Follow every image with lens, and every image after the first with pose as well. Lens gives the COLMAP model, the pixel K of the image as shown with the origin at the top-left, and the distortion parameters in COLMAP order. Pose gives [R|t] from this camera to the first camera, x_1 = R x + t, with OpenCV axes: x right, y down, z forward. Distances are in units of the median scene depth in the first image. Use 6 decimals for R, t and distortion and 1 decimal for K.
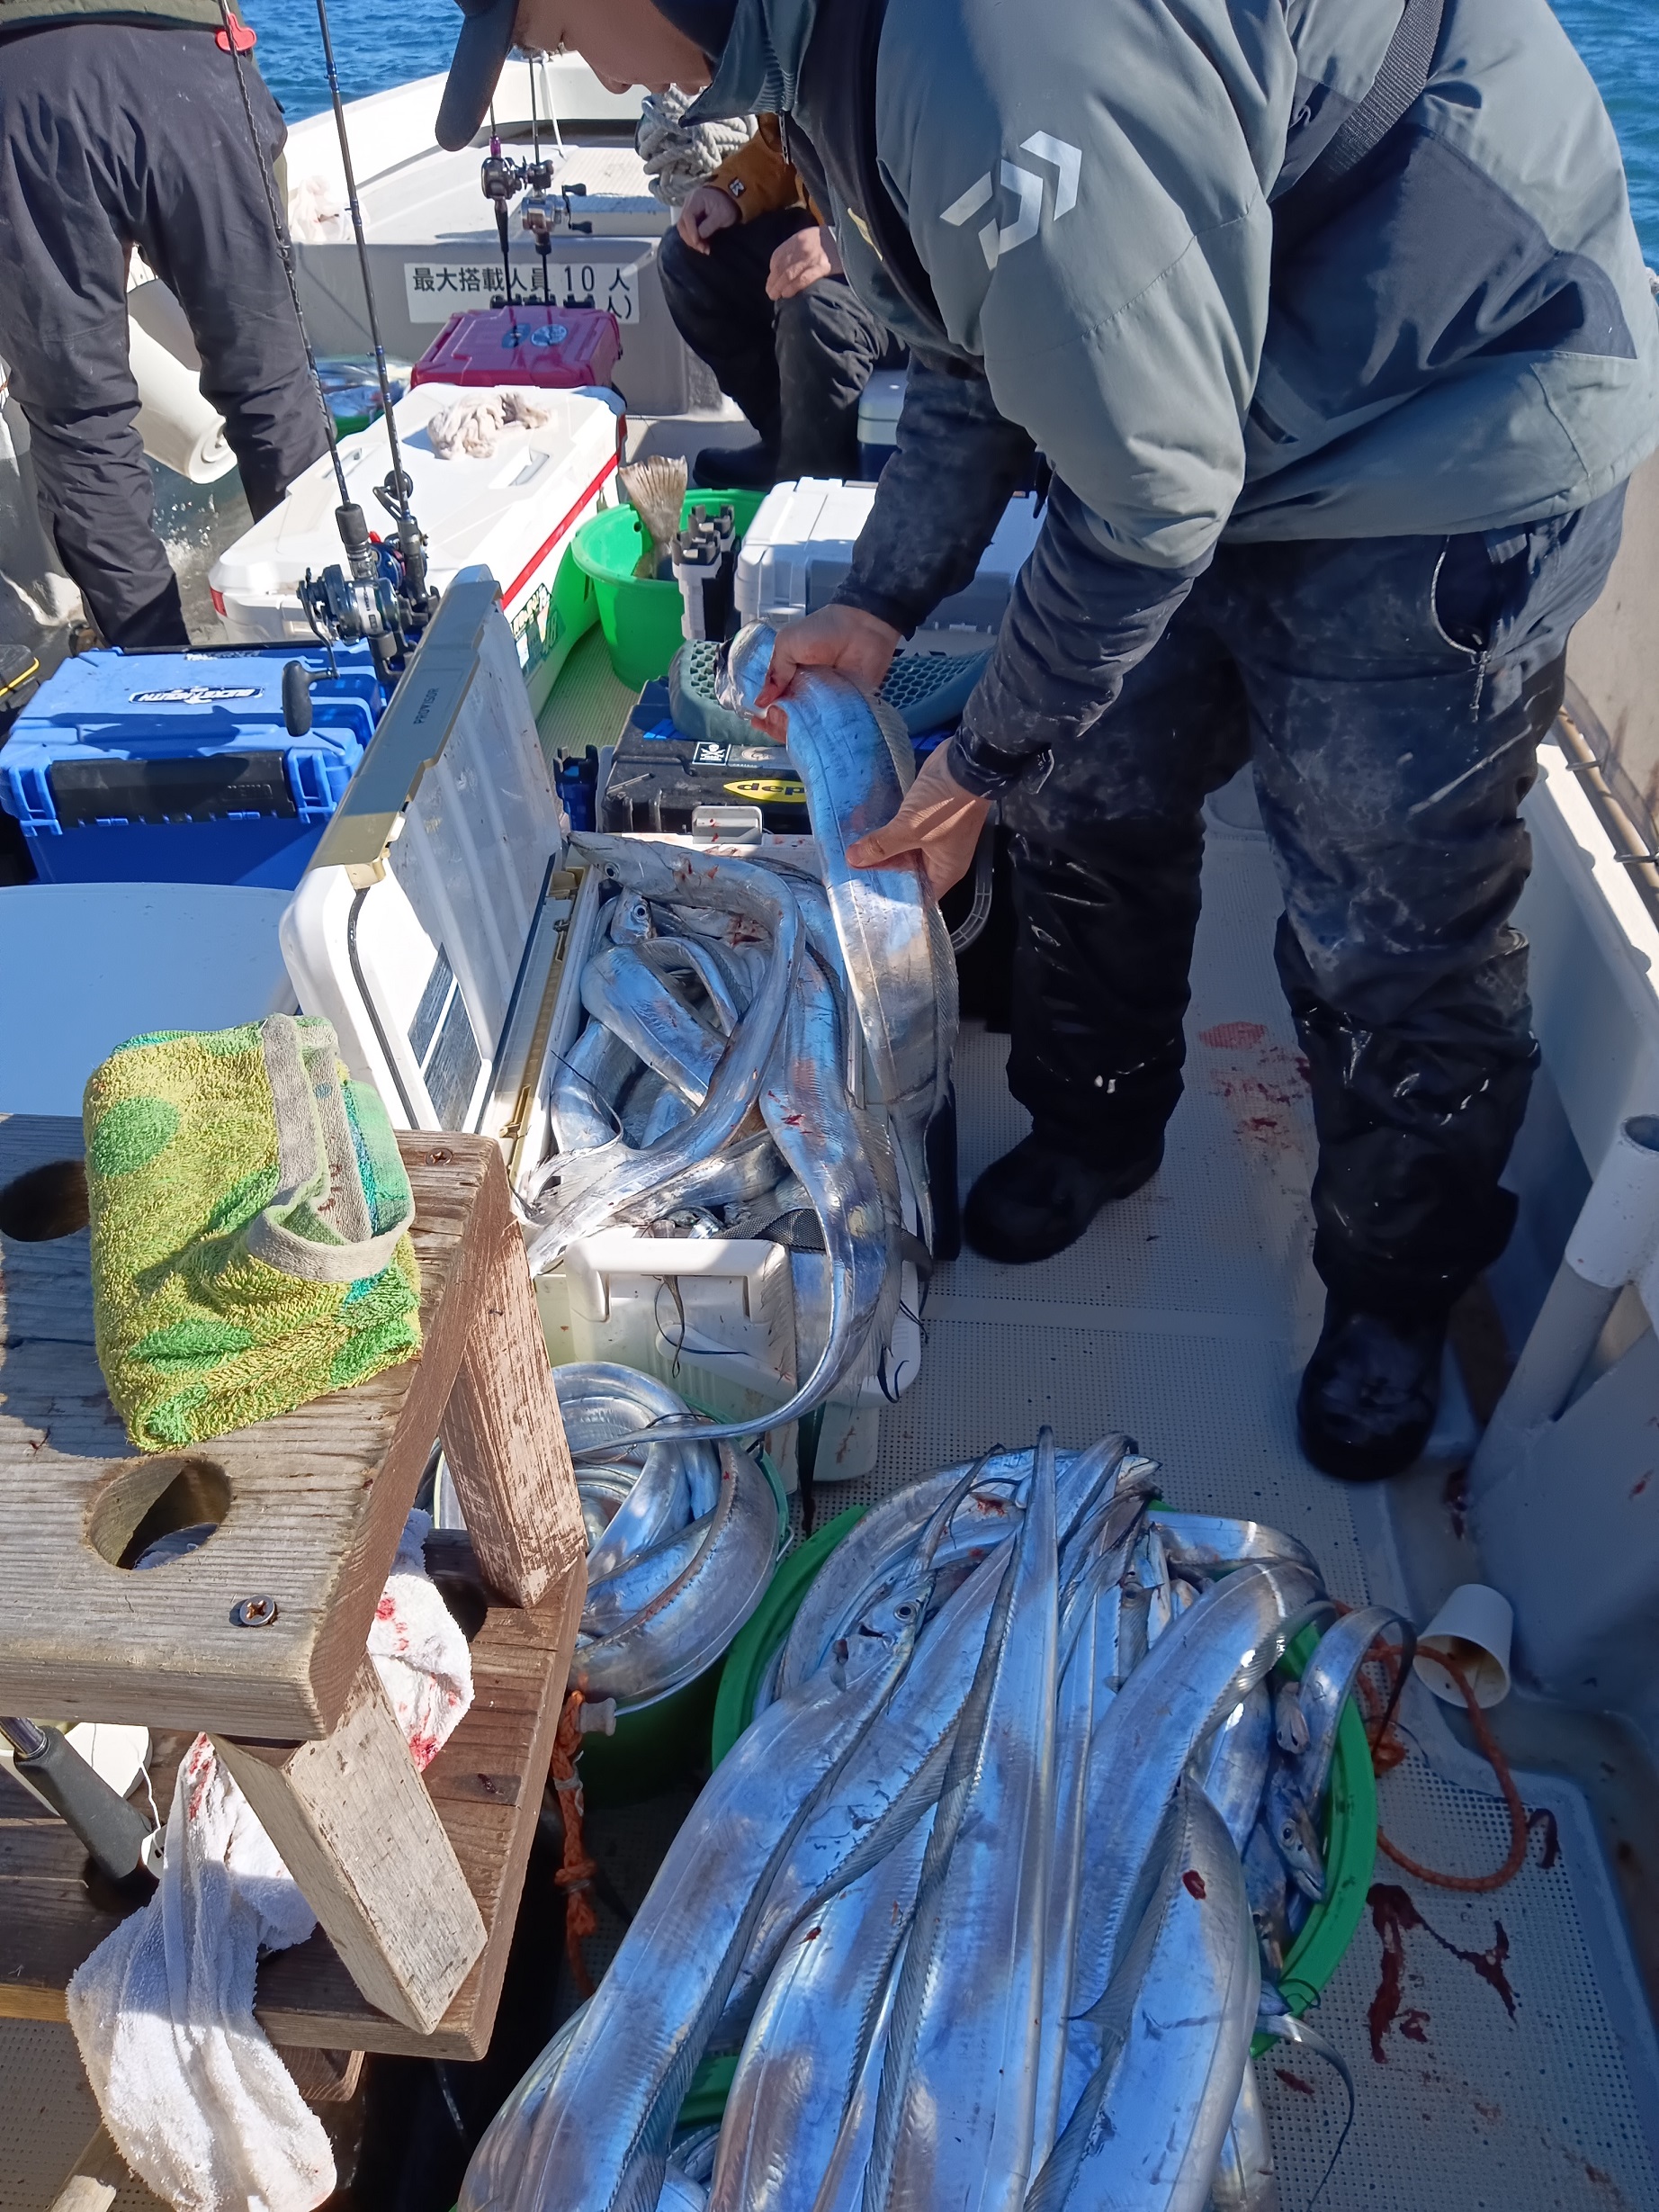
lens RADIAL K [[1618.8, 0, 827.8], [0, 1618.8, 1093.8], [0, 0, 1]] dist [0.048843, -0.100663]
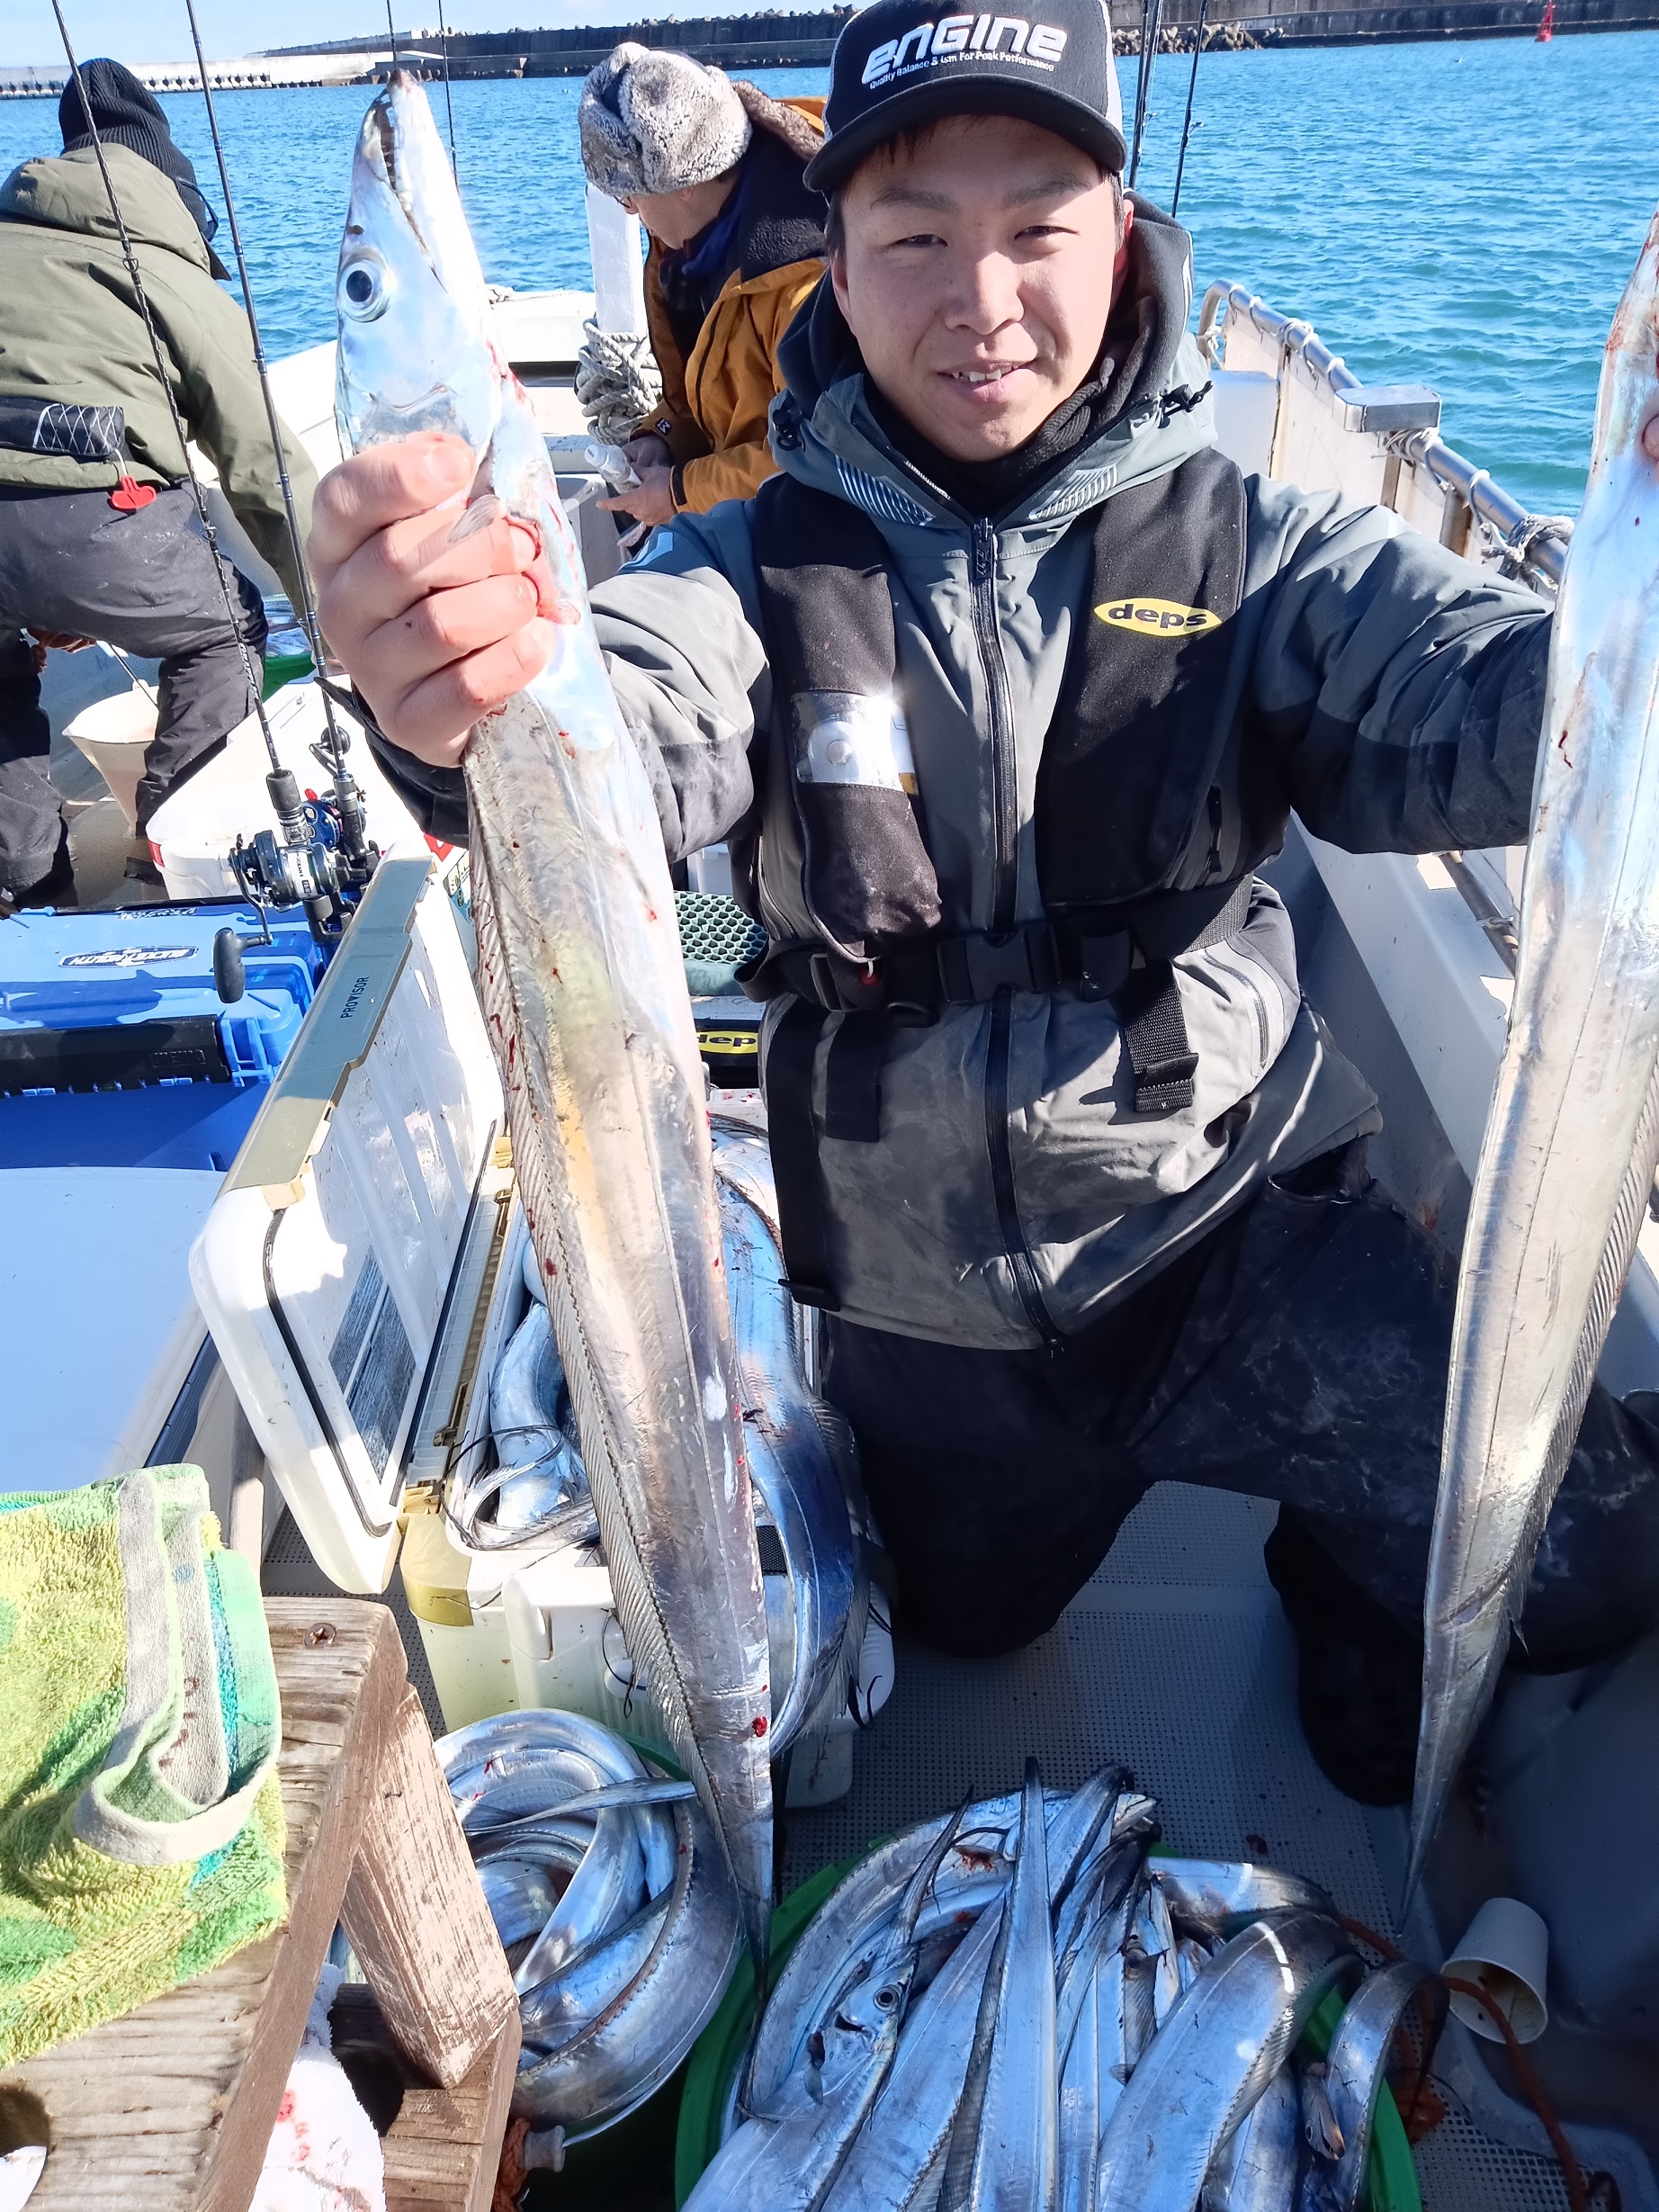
lens RADIAL K [[1633.7, 0, 829.5], [0, 1633.7, 1106.0], [0, 0, 1]] dist [-0.011820, 0.009722]
pose [[0.999094, -0.036937, 0.021162, 0.016101], [0.038822, 0.994529, -0.096978, -0.091112], [-0.017464, 0.097711, 0.995062, 0.057233]]
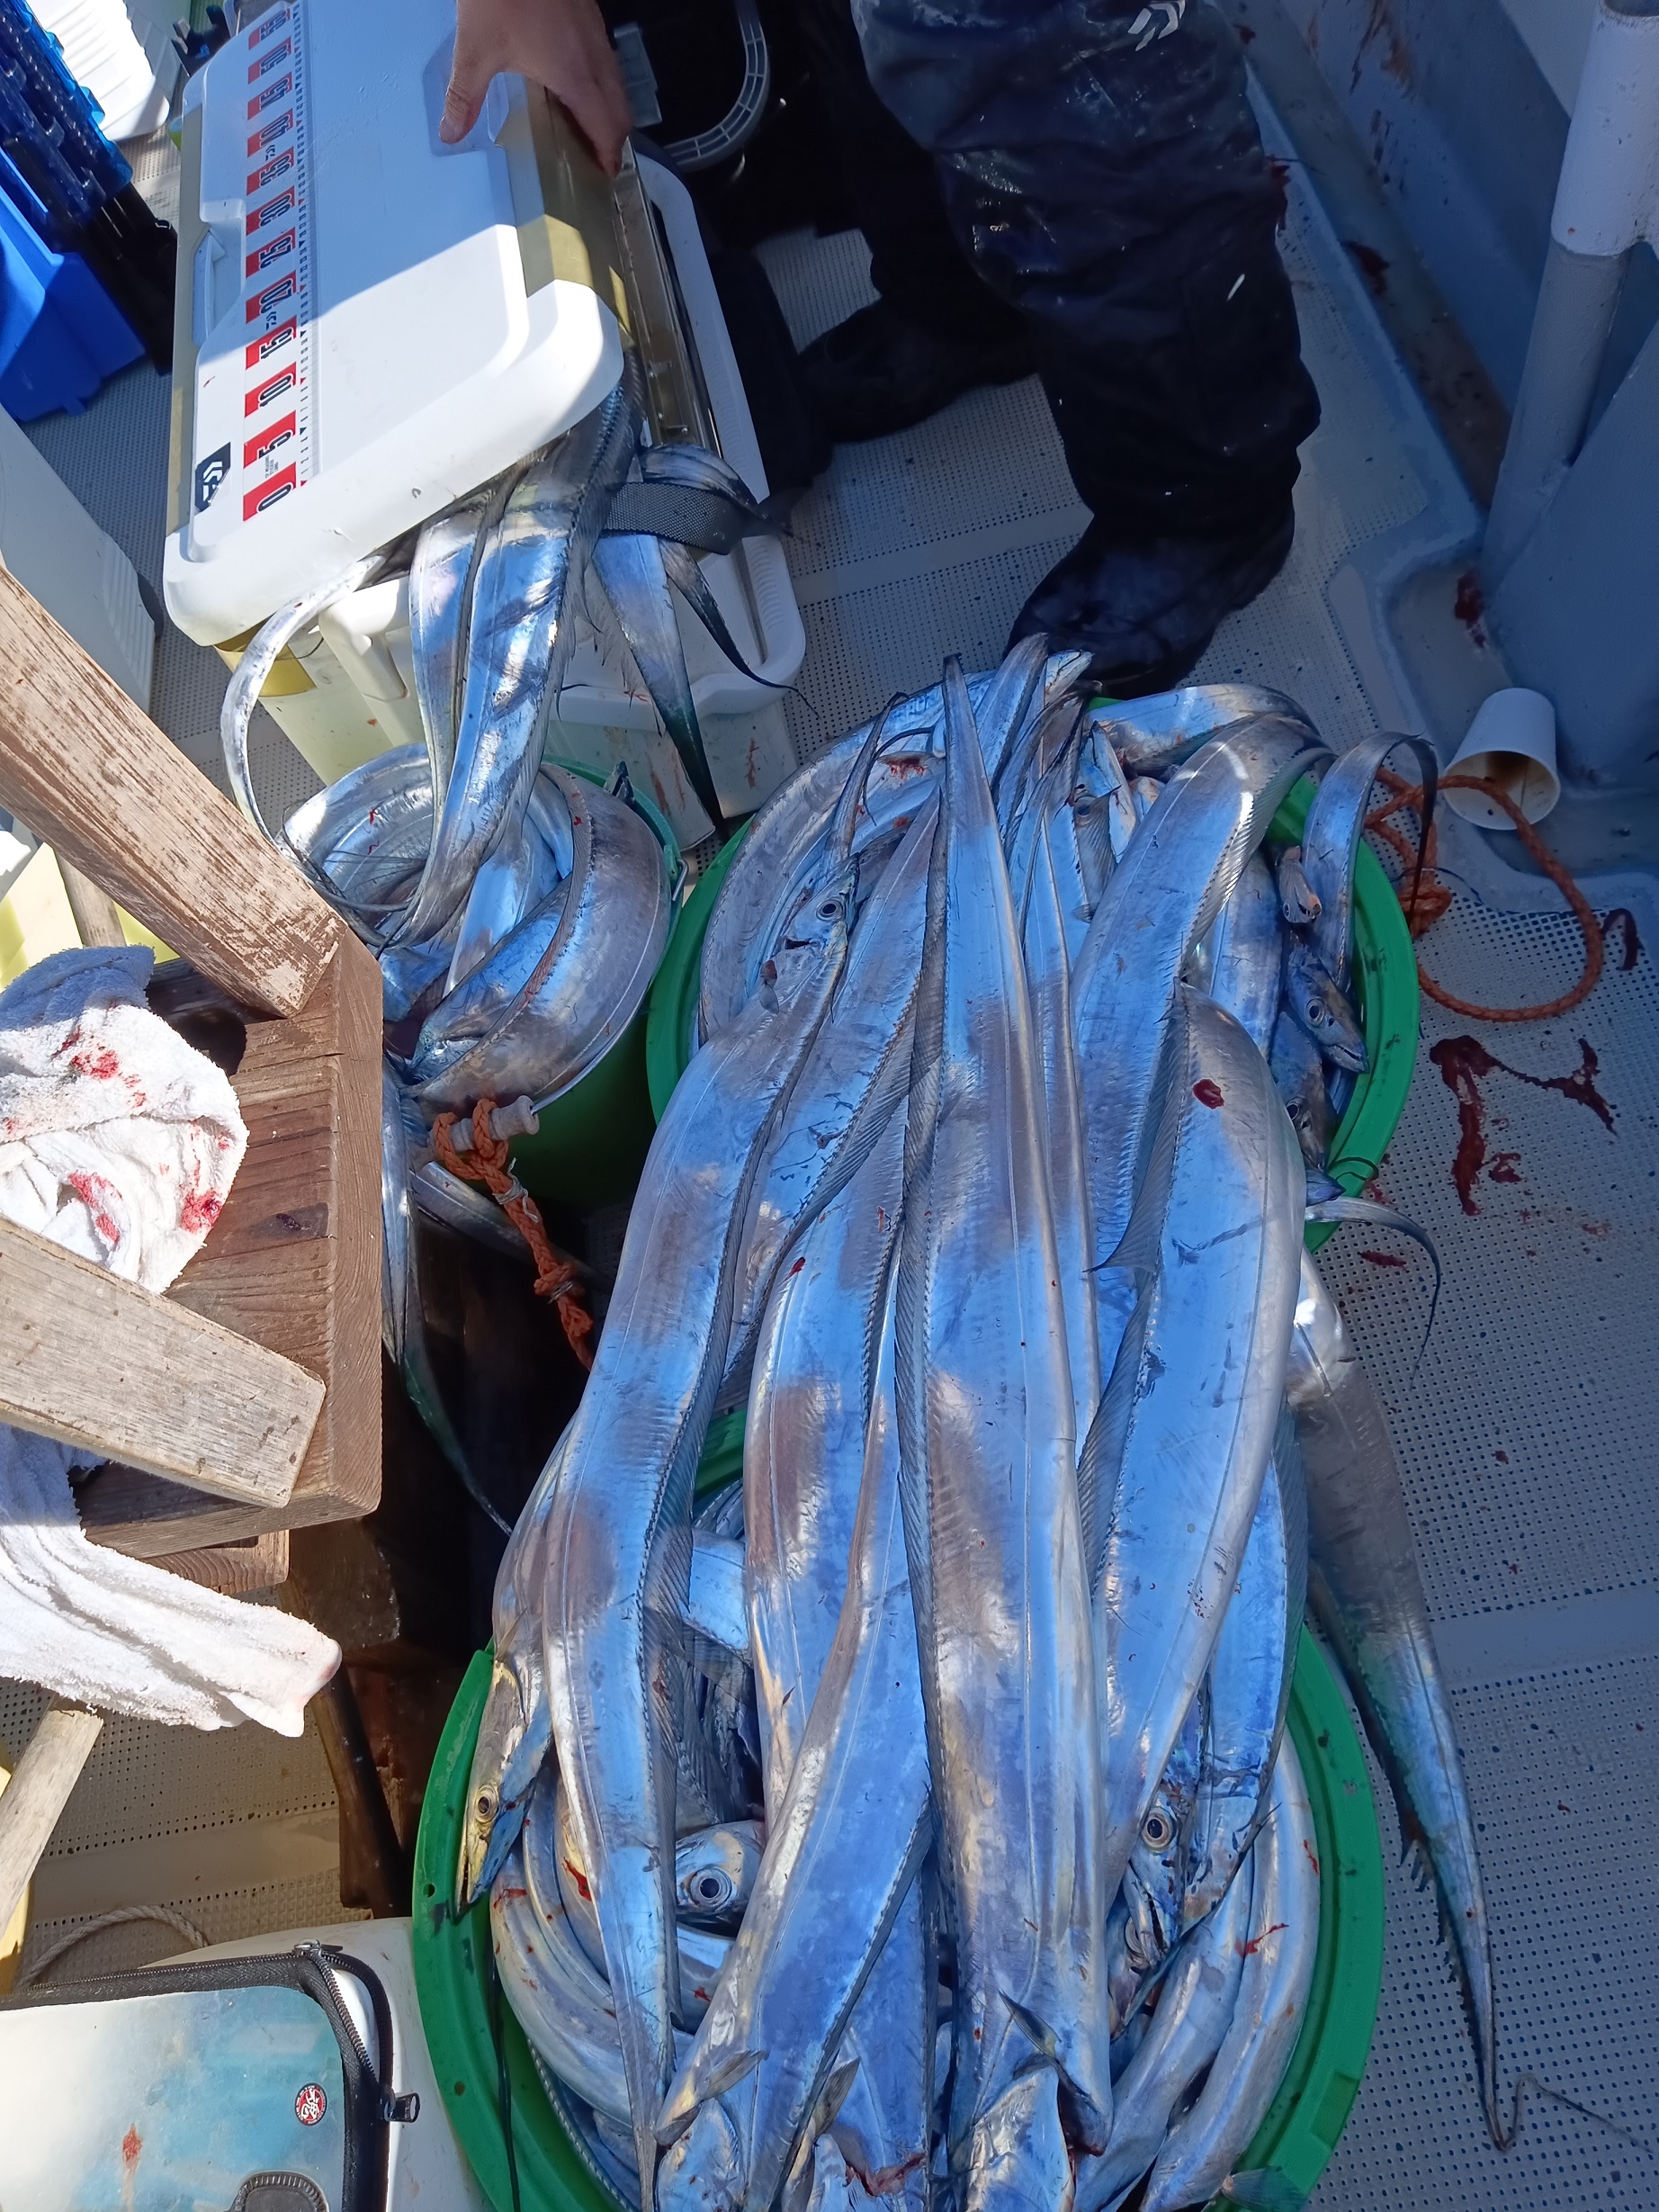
lens RADIAL K [[1618.8, 0, 827.8], [0, 1618.8, 1093.8], [0, 0, 1]] dist [0.048843, -0.100663]
pose [[0.954995, -0.283974, -0.085696, 0.096587], [0.295929, 0.892390, 0.340685, 0.122865], [-0.020271, -0.350713, 0.936264, 0.186038]]
